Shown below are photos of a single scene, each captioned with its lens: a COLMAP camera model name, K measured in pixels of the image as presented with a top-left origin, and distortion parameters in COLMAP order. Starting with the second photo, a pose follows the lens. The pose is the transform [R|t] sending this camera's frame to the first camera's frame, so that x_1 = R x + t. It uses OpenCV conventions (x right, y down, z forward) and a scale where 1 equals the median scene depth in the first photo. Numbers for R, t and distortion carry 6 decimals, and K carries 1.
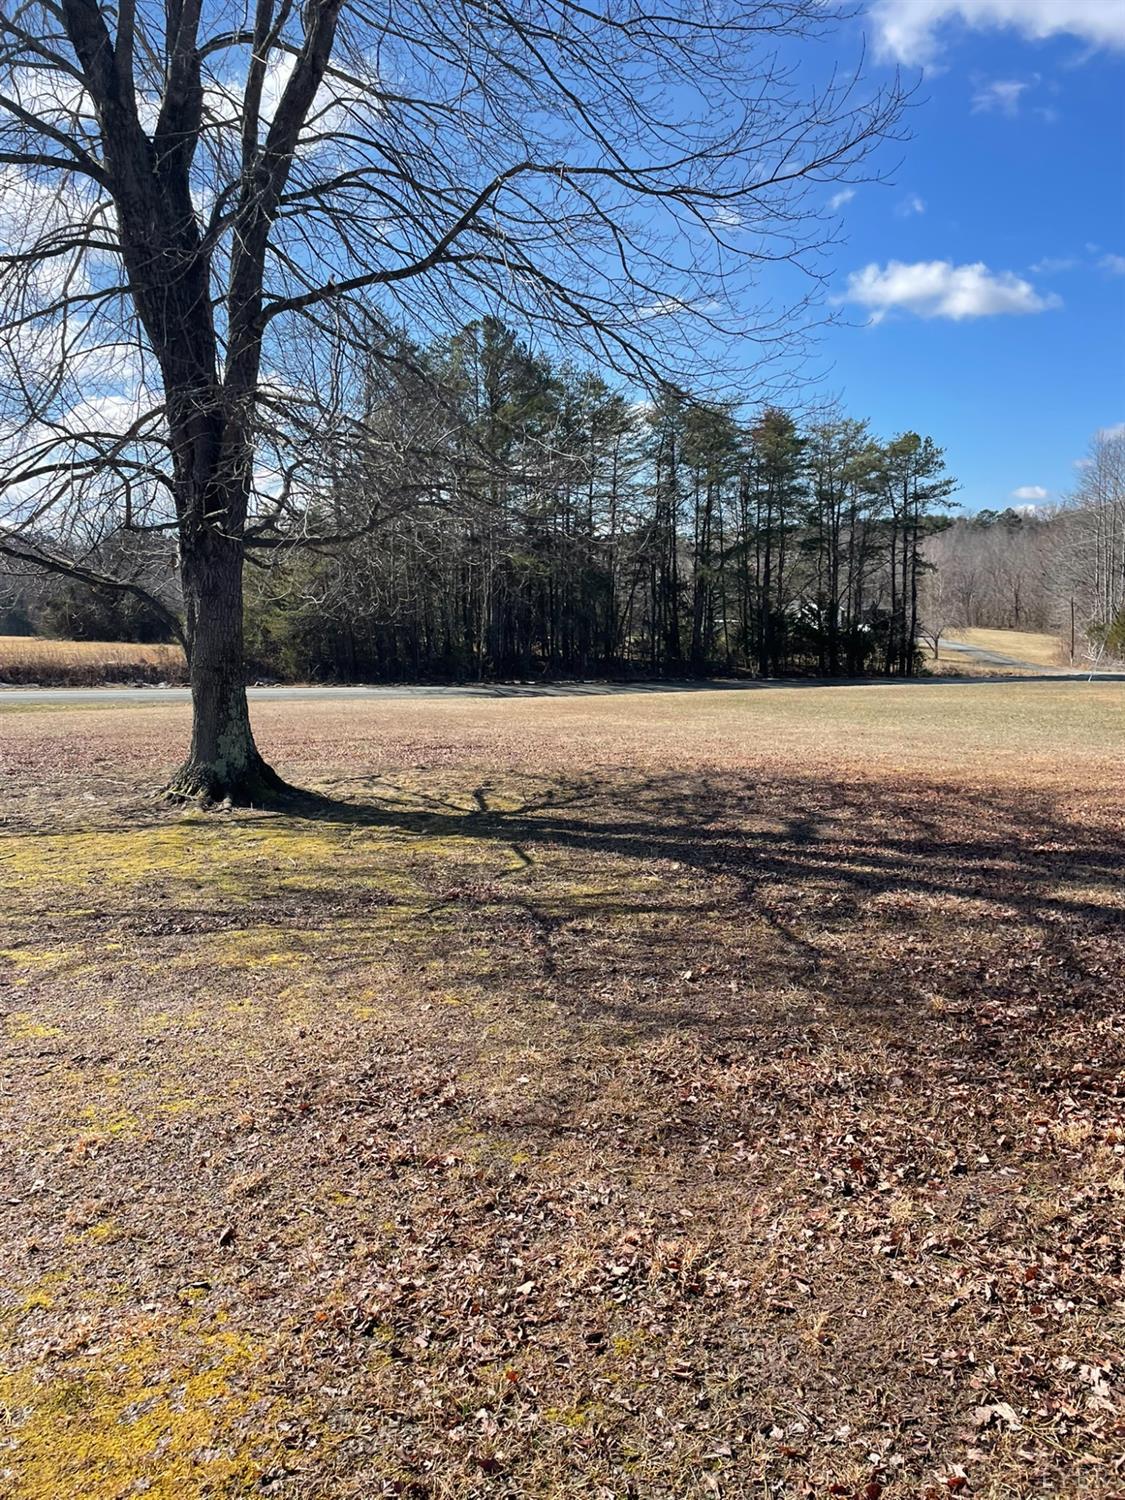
lens RADIAL K [[1130.9, 0, 558.7], [0, 1130.9, 752.7], [0, 0, 1]] dist [0.080130, -0.085432]
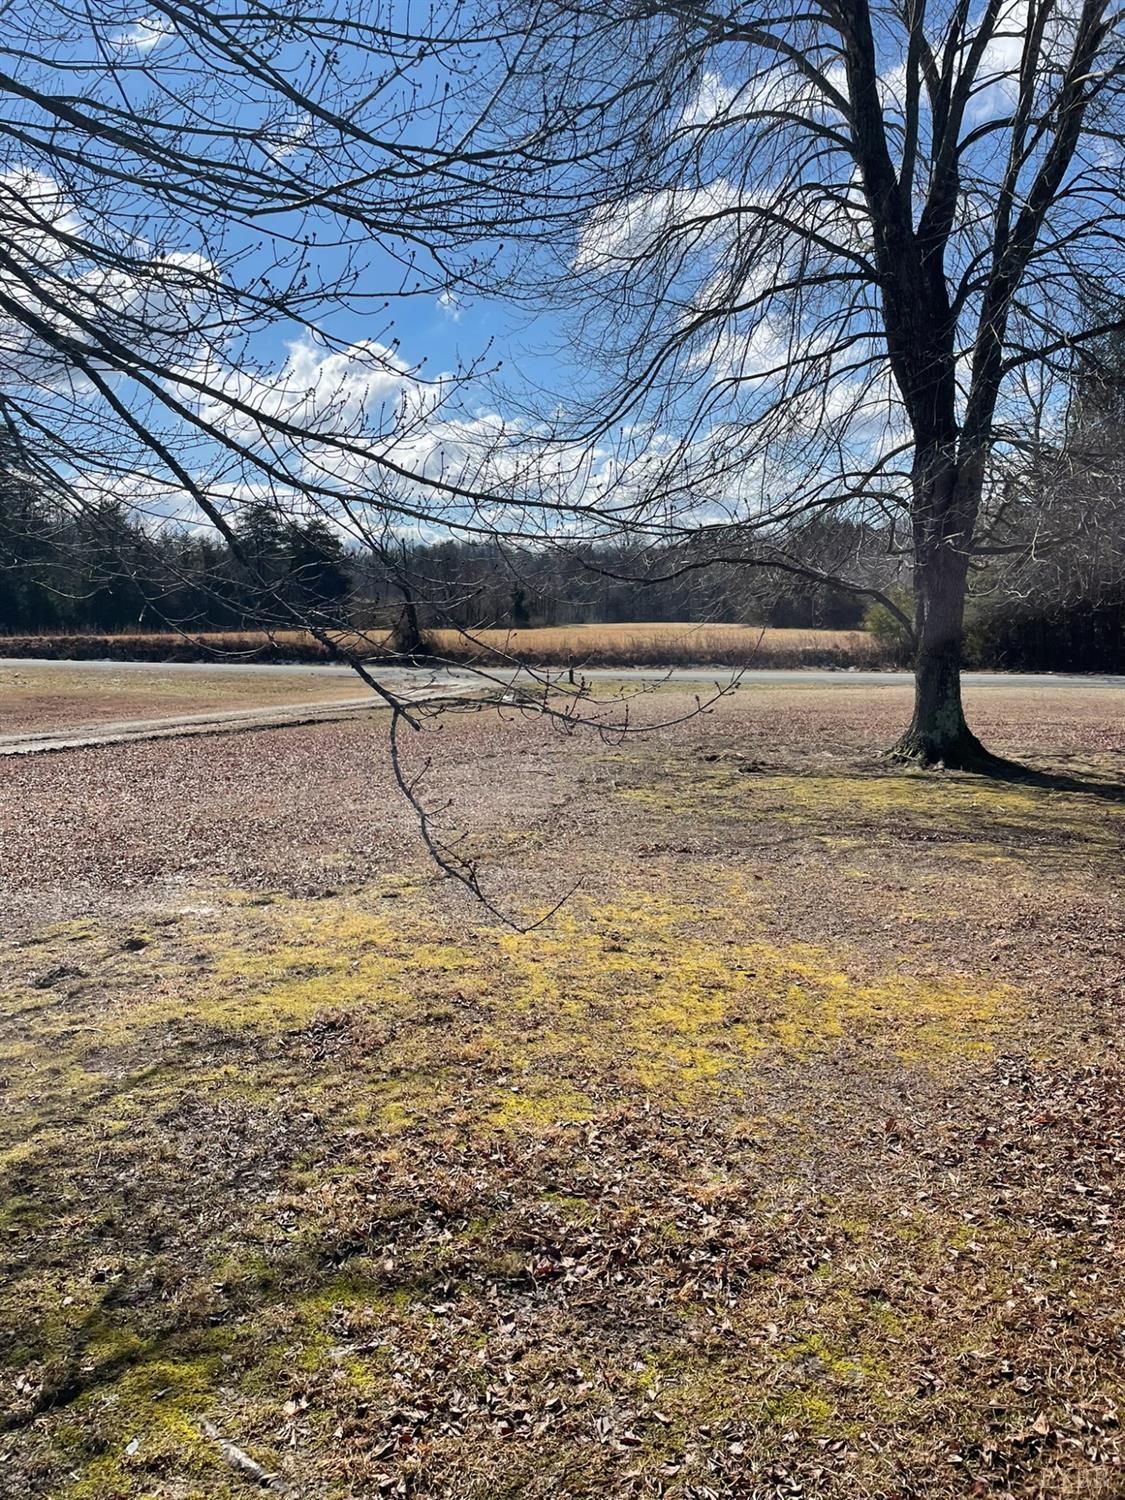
lens RADIAL K [[1130.9, 0, 548.7], [0, 1130.9, 744.4], [0, 0, 1]] dist [0.080130, -0.085432]
pose [[0.835422, 0.060174, -0.546304, 0.029094], [-0.056832, 0.998118, 0.023031, 0.016388], [0.546662, 0.011807, 0.837270, -0.265597]]
